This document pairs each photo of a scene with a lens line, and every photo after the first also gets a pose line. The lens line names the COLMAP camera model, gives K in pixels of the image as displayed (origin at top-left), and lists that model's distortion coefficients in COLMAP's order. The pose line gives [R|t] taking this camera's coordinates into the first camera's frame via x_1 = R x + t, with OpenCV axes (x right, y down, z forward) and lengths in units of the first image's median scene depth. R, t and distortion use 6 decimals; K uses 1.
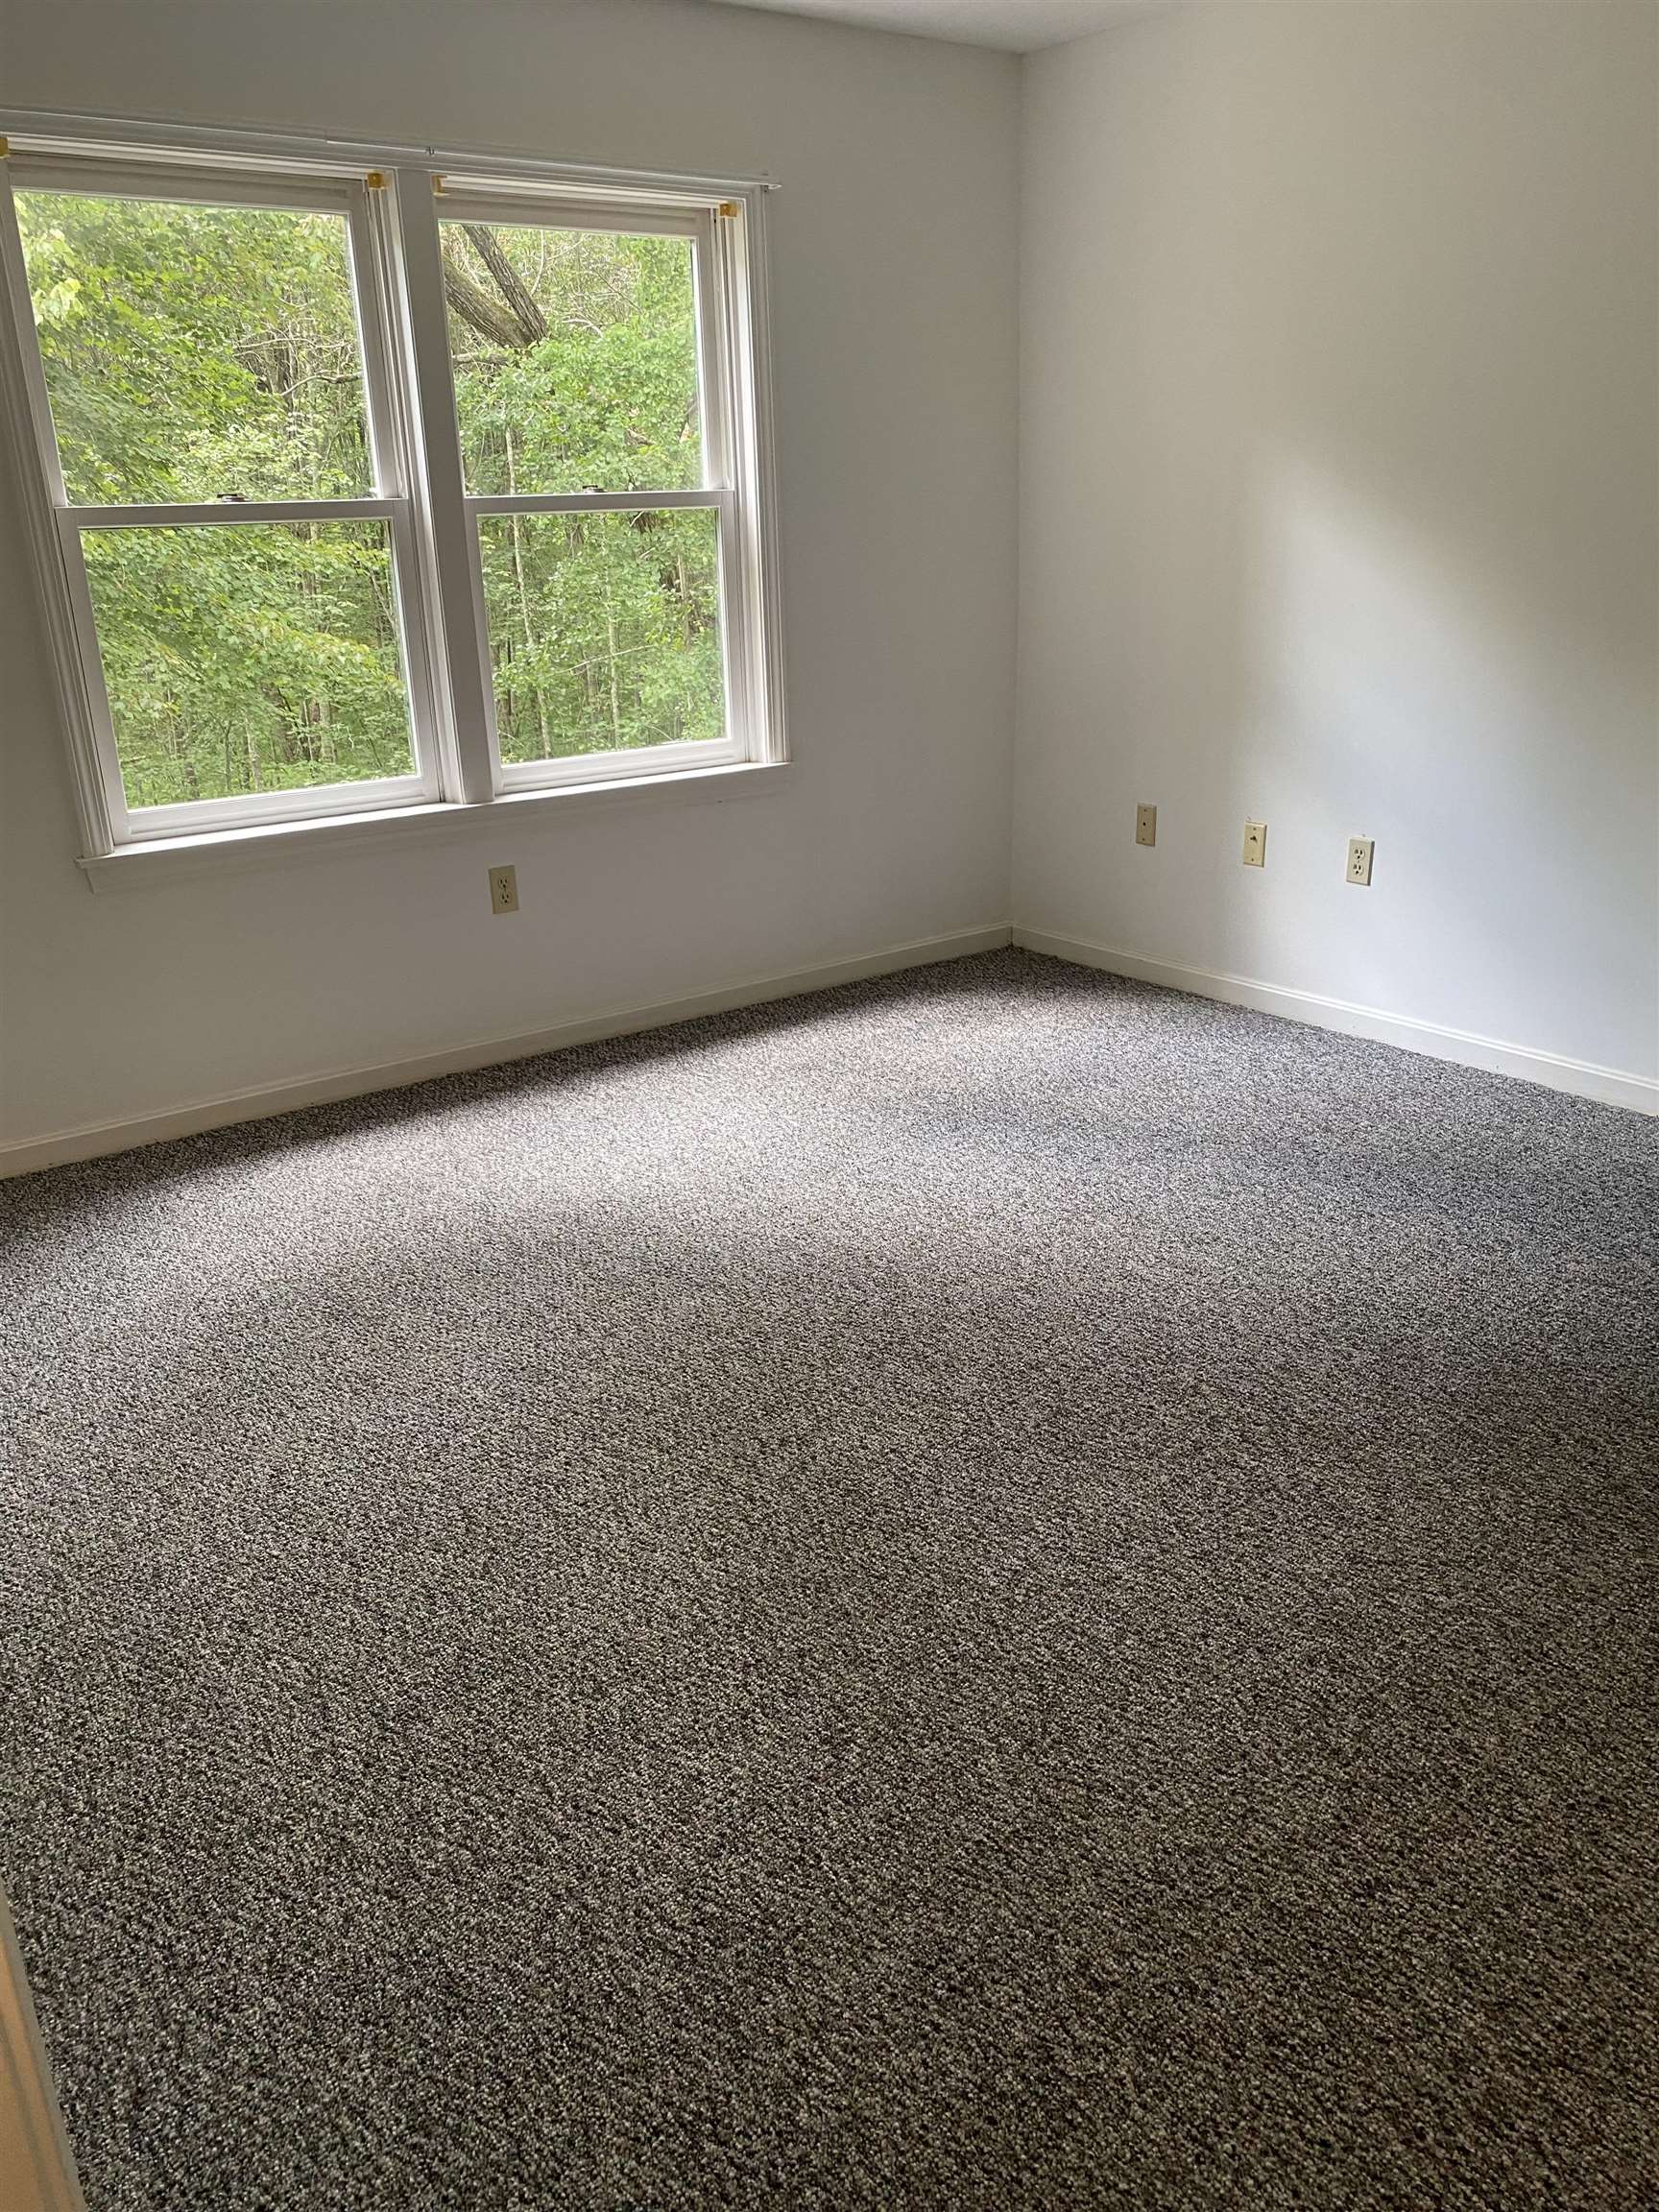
lens RADIAL K [[1656.2, 0, 816.0], [0, 1656.2, 1100.0], [0, 0, 1]] dist [0.010855, -0.007443]
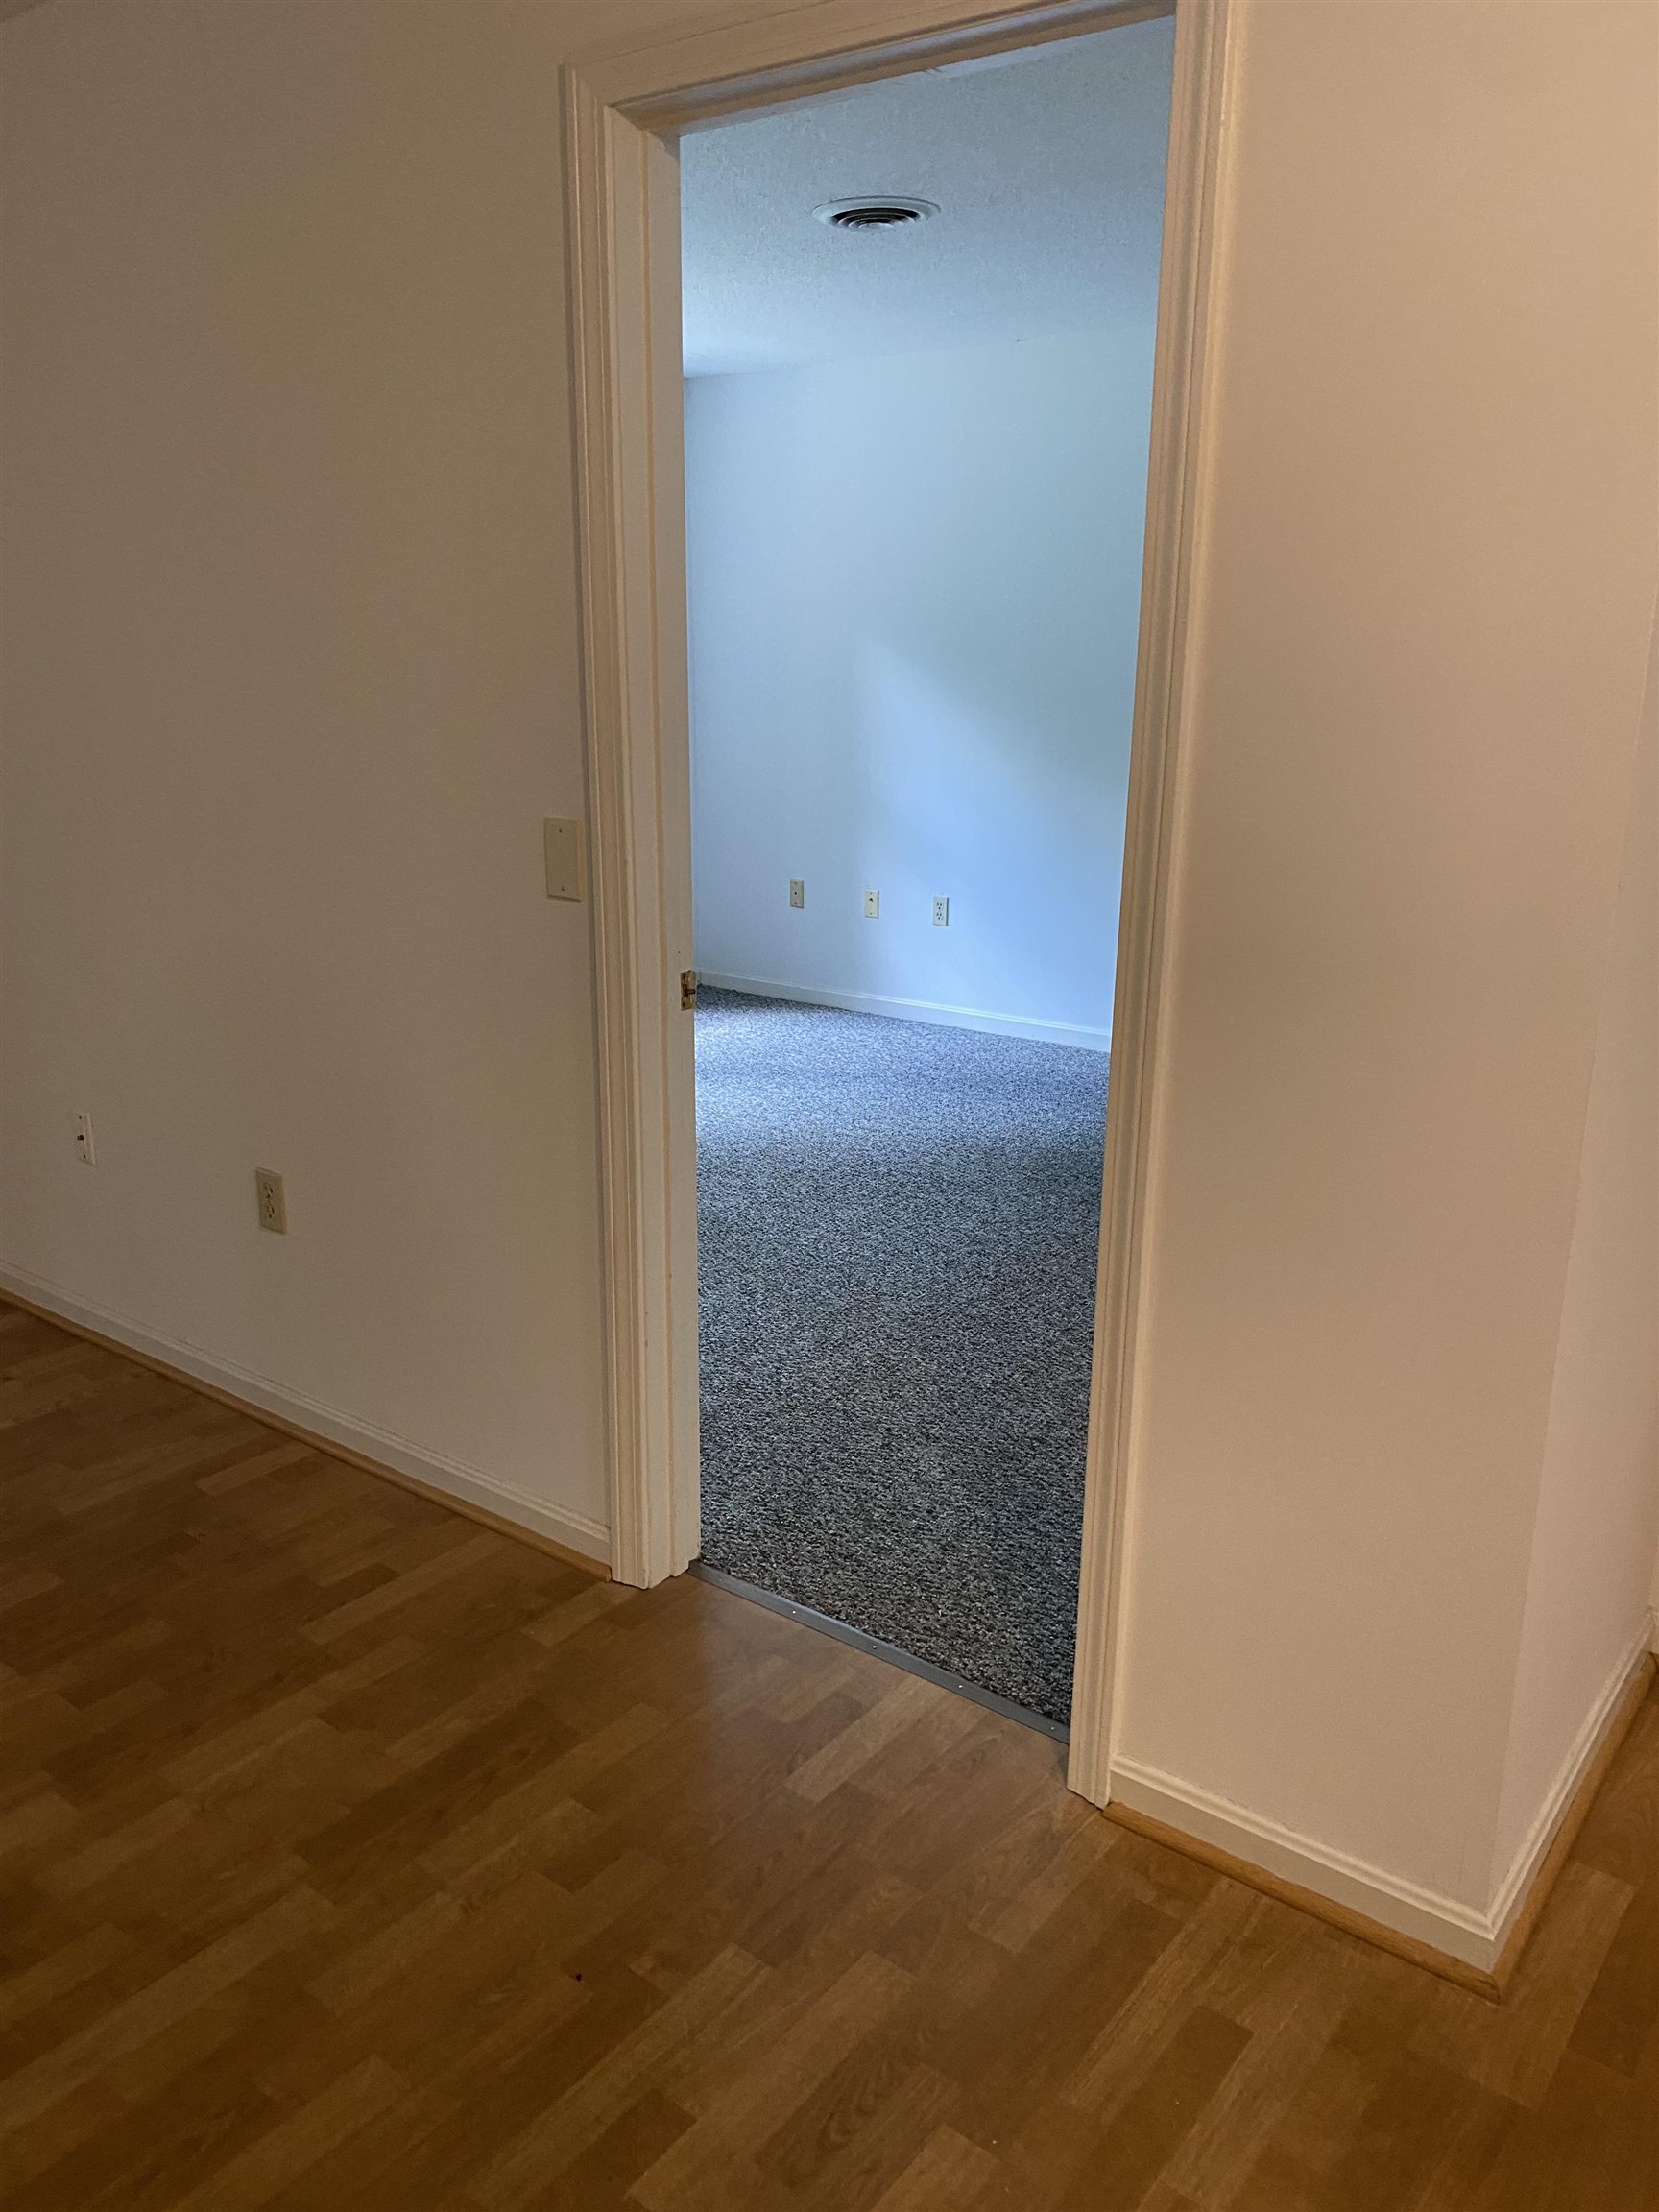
lens RADIAL K [[1656.2, 0, 835.4], [0, 1656.2, 1114.1], [0, 0, 1]] dist [0.010855, -0.007443]
pose [[0.961345, -0.041579, 0.272191, -0.221130], [0.062920, 0.995550, -0.070150, 0.166974], [-0.268063, 0.084565, 0.959683, -0.499882]]
